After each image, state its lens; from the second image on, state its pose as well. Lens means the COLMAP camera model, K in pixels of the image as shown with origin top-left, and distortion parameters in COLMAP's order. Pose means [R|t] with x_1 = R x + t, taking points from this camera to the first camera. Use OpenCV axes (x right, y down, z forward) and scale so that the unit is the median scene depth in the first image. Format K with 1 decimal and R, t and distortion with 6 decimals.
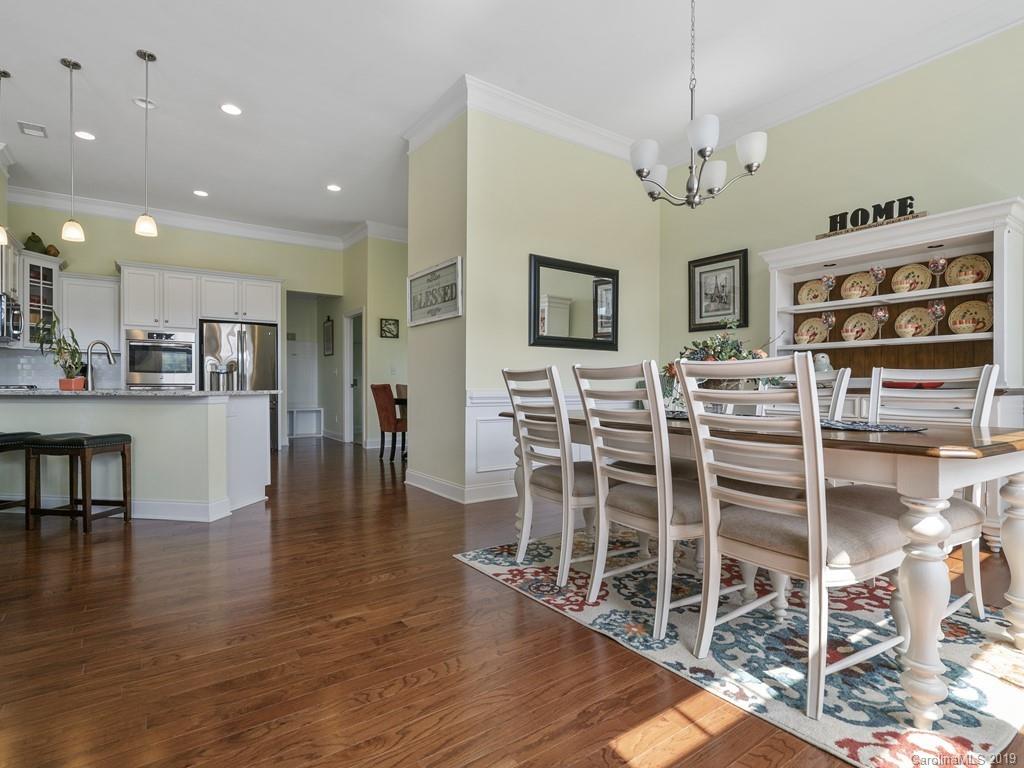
lens RADIAL K [[523.3, 0, 512.6], [0, 523.3, 390.3], [0, 0, 1]] dist [-0.011758, 0.005121]
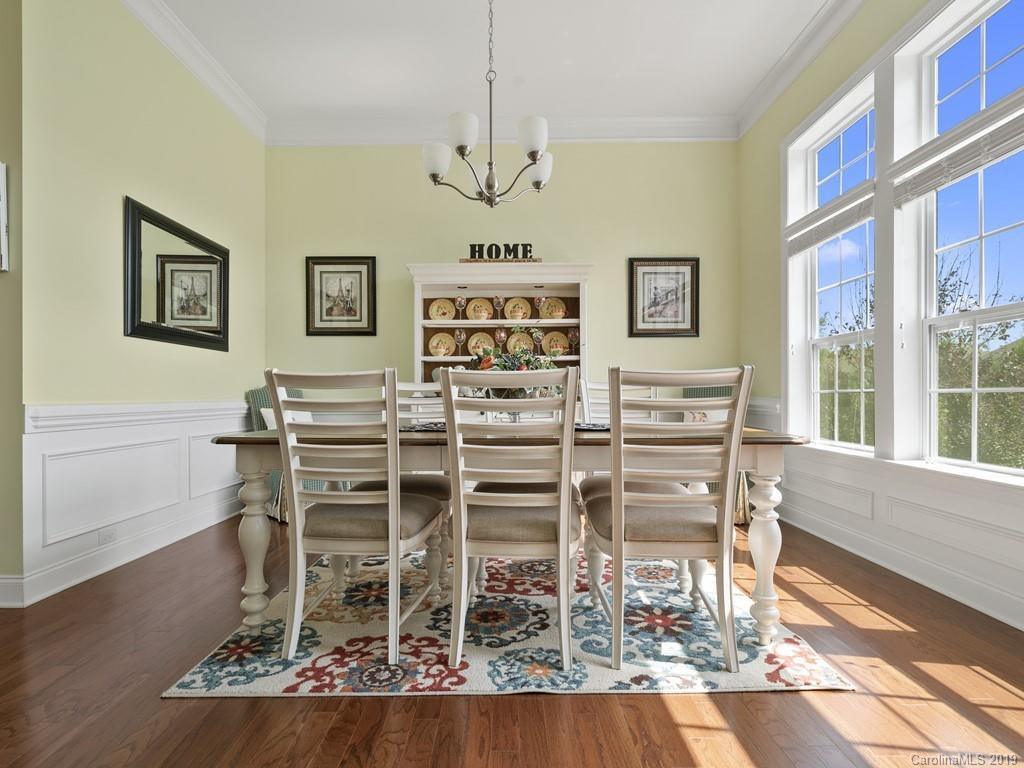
lens RADIAL K [[523.3, 0, 511.8], [0, 523.3, 399.0], [0, 0, 1]] dist [-0.011758, 0.005121]
pose [[0.584451, -0.008617, 0.811384, -0.322651], [0.011083, 0.999935, 0.002637, -0.002091], [-0.811354, 0.007451, 0.584508, 0.334877]]
